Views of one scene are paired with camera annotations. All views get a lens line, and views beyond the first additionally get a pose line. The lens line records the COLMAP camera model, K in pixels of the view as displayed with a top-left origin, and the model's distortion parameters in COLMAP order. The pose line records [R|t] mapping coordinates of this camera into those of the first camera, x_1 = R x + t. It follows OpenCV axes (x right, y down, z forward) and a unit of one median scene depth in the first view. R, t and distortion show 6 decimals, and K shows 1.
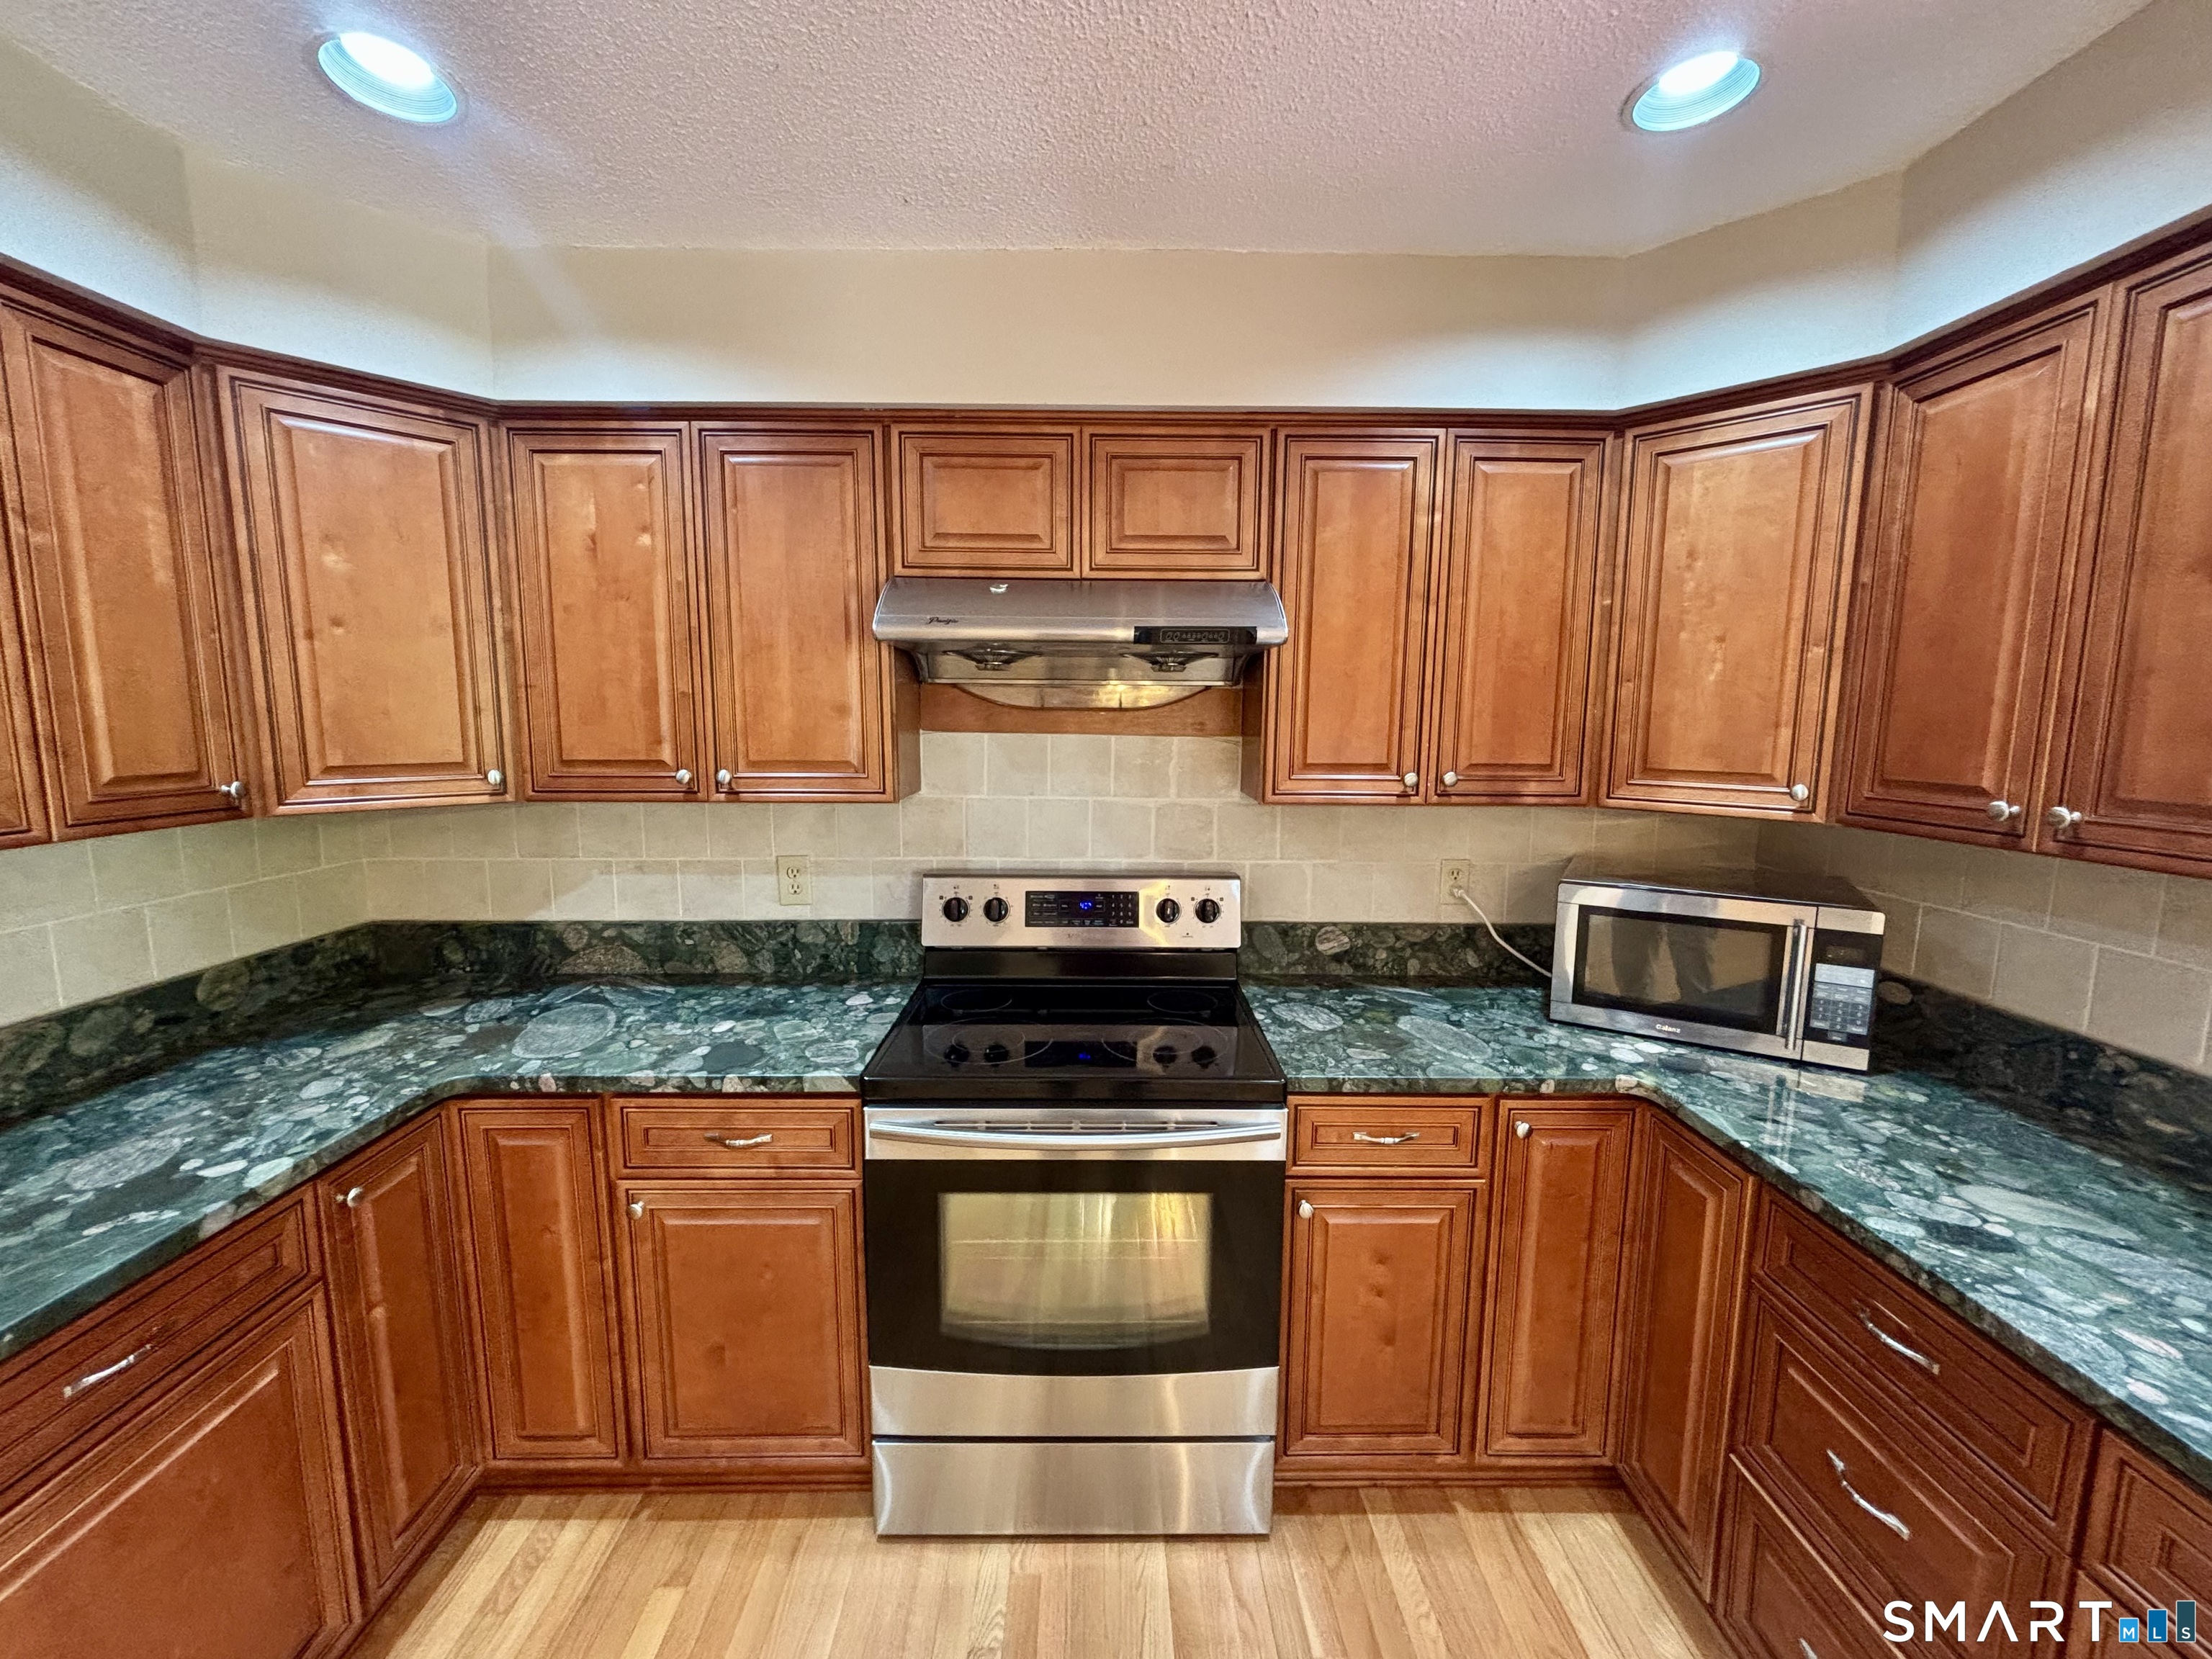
lens RADIAL K [[886.7, 0, 1113.2], [0, 886.7, 827.4], [0, 0, 1]] dist [-0.001735, -0.000010]
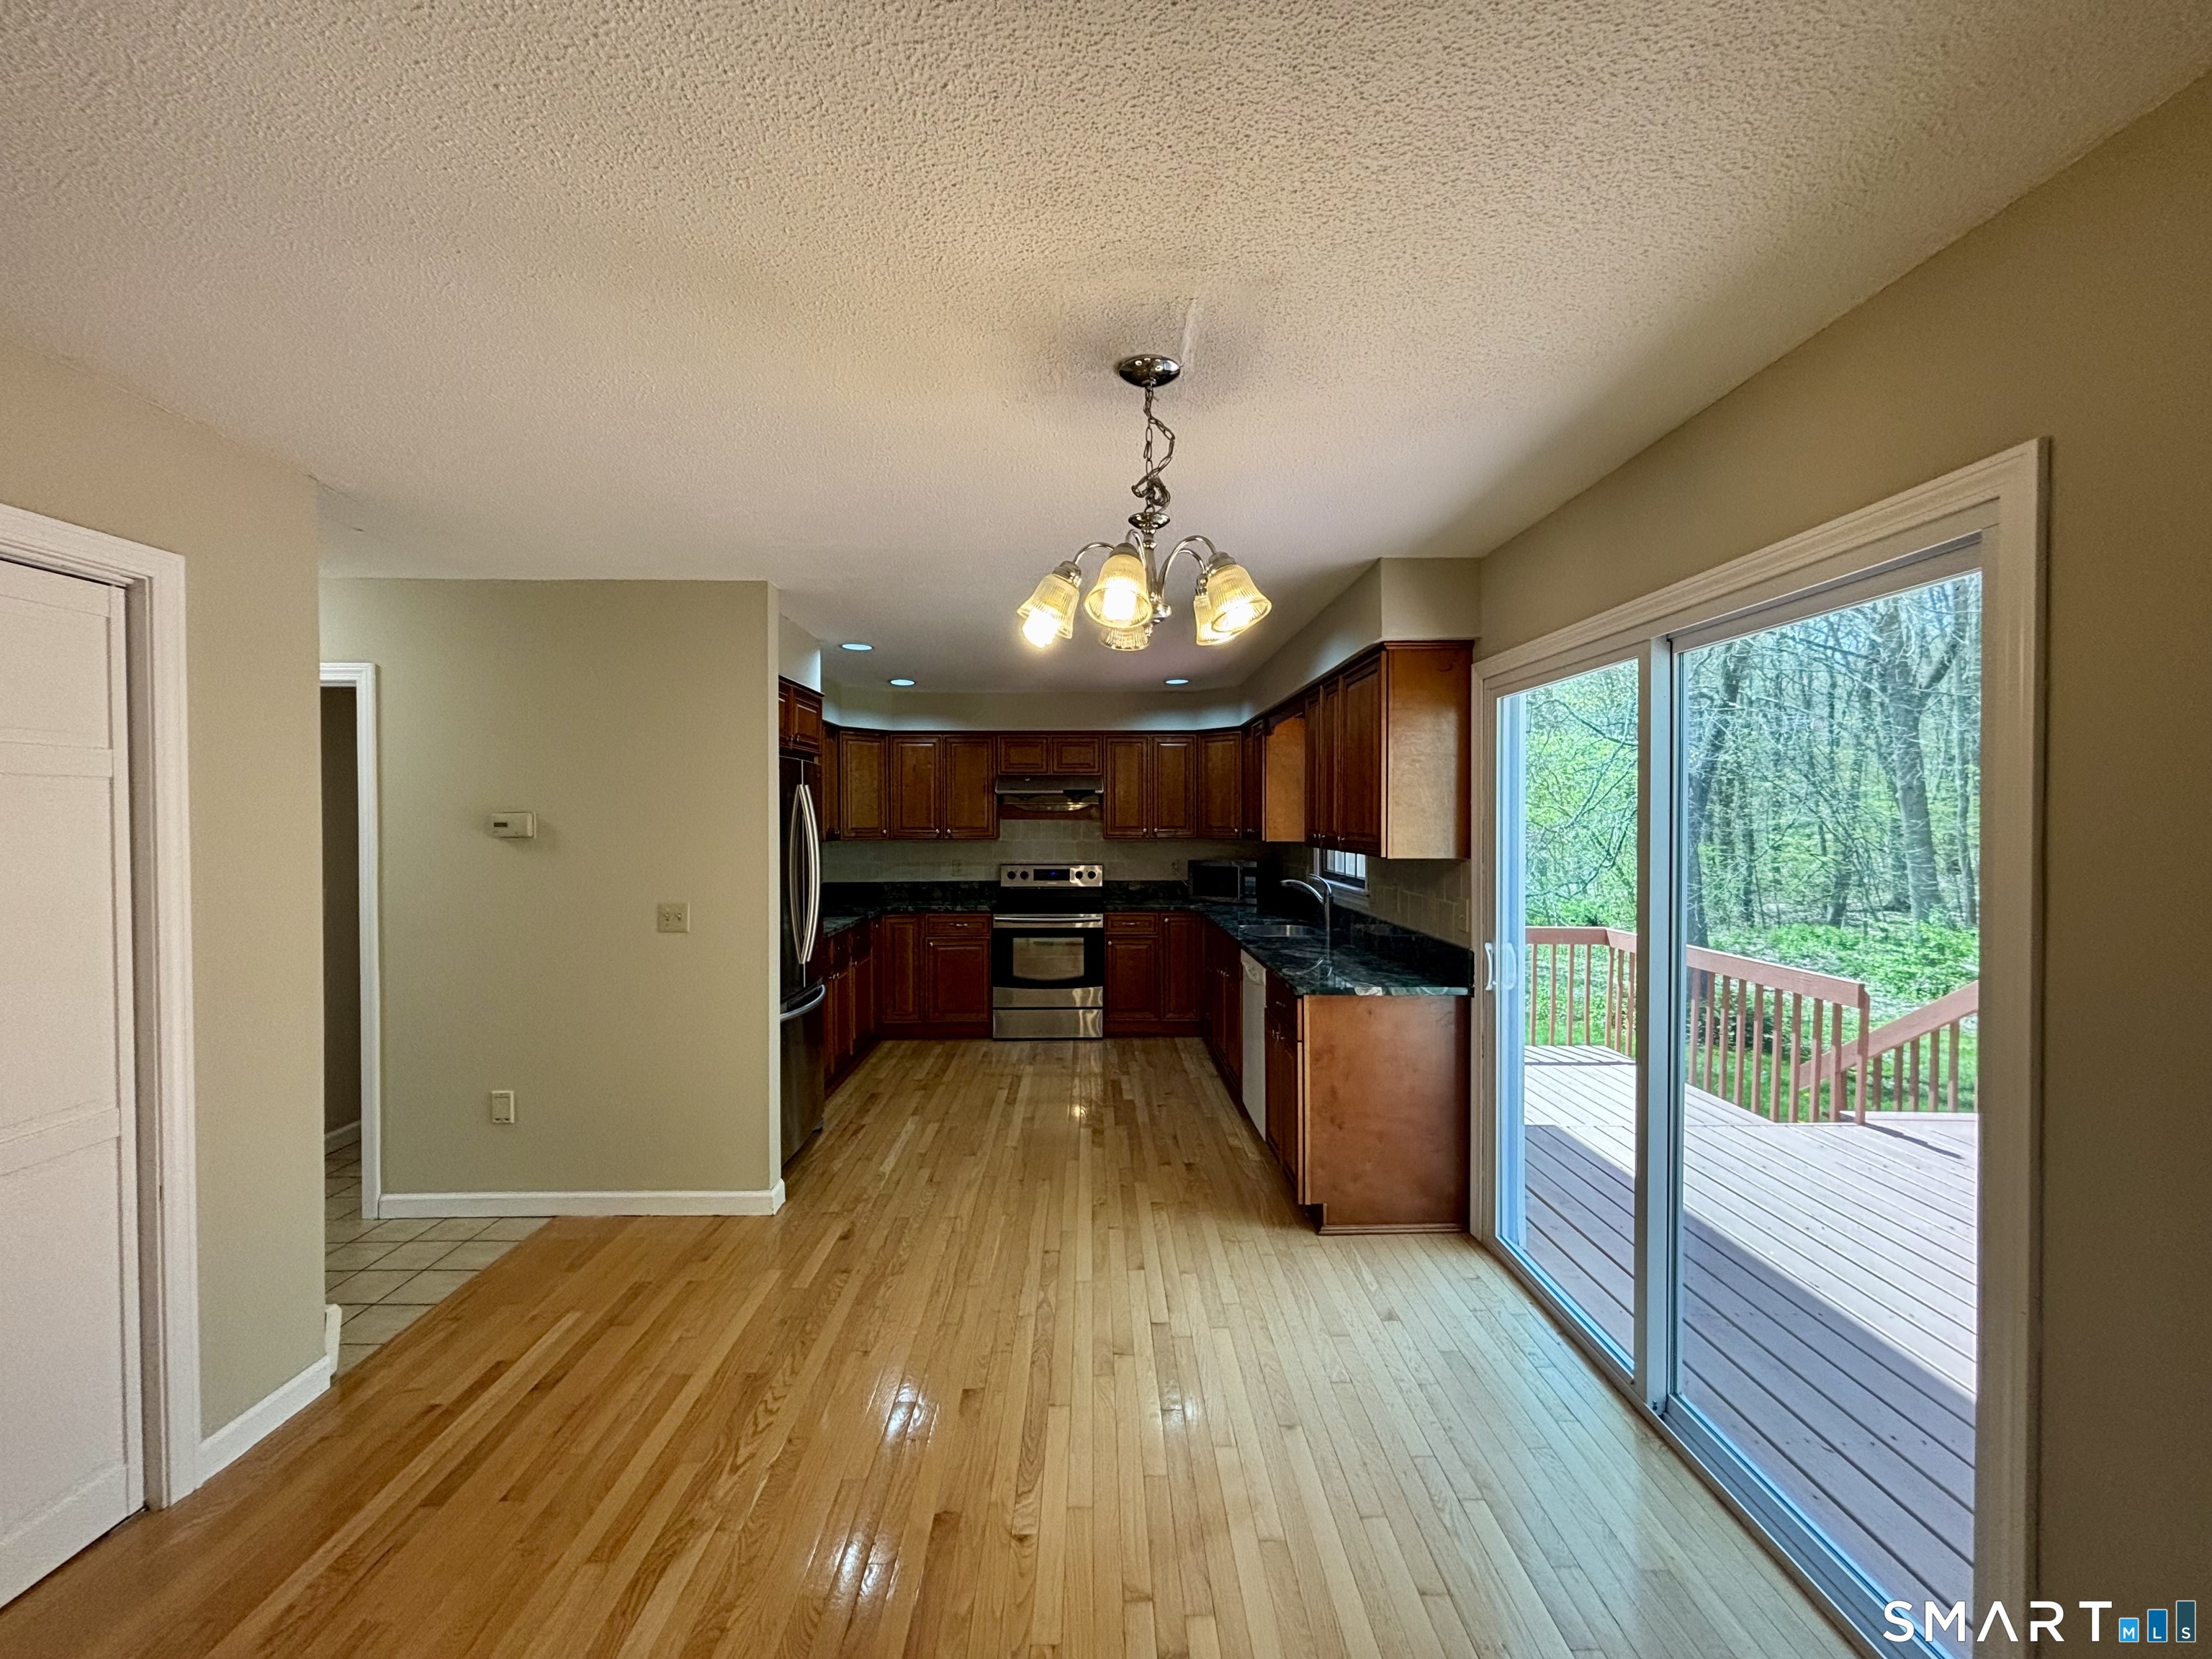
lens RADIAL K [[886.7, 0, 1104.7], [0, 886.7, 829.6], [0, 0, 1]] dist [-0.001735, -0.000010]
pose [[0.999978, -0.004757, -0.004541, 0.170902], [0.004159, 0.992311, -0.123699, 0.330113], [0.005095, 0.123677, 0.992309, -2.191052]]
